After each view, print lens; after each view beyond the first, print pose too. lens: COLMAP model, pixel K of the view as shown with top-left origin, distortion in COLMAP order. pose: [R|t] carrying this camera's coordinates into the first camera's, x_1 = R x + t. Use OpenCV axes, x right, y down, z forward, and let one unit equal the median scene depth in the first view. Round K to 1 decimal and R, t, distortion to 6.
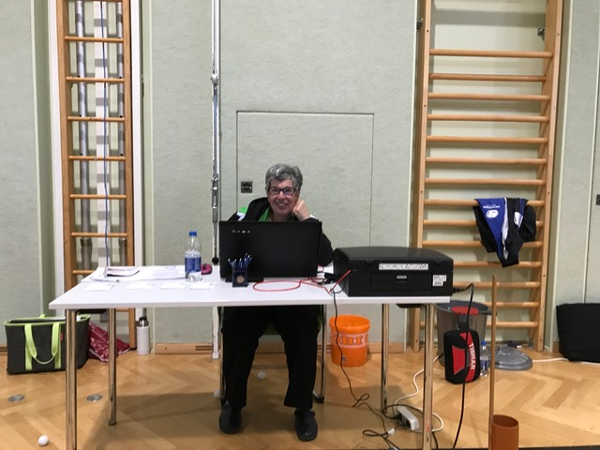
lens RADIAL K [[494.2, 0, 299.8], [0, 494.2, 223.4], [0, 0, 1]] dist [0.023589, -0.024512]
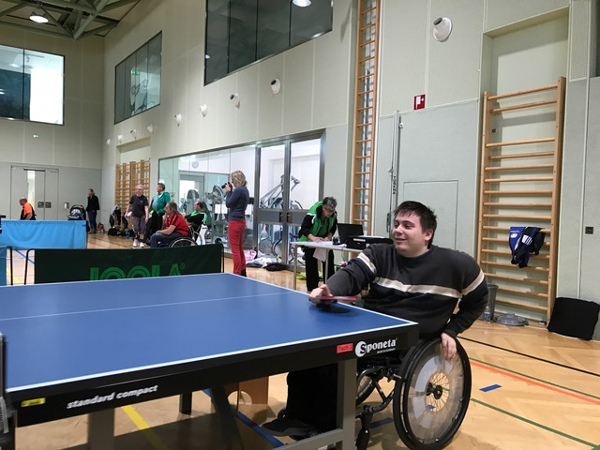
lens RADIAL K [[494.2, 0, 299.7], [0, 494.2, 226.2], [0, 0, 1]] dist [0.023589, -0.024512]
pose [[0.540631, 0.029480, -0.840743, 1.383072], [-0.096957, 0.994910, -0.027462, 0.065085], [0.835654, 0.096362, 0.540737, -0.527028]]
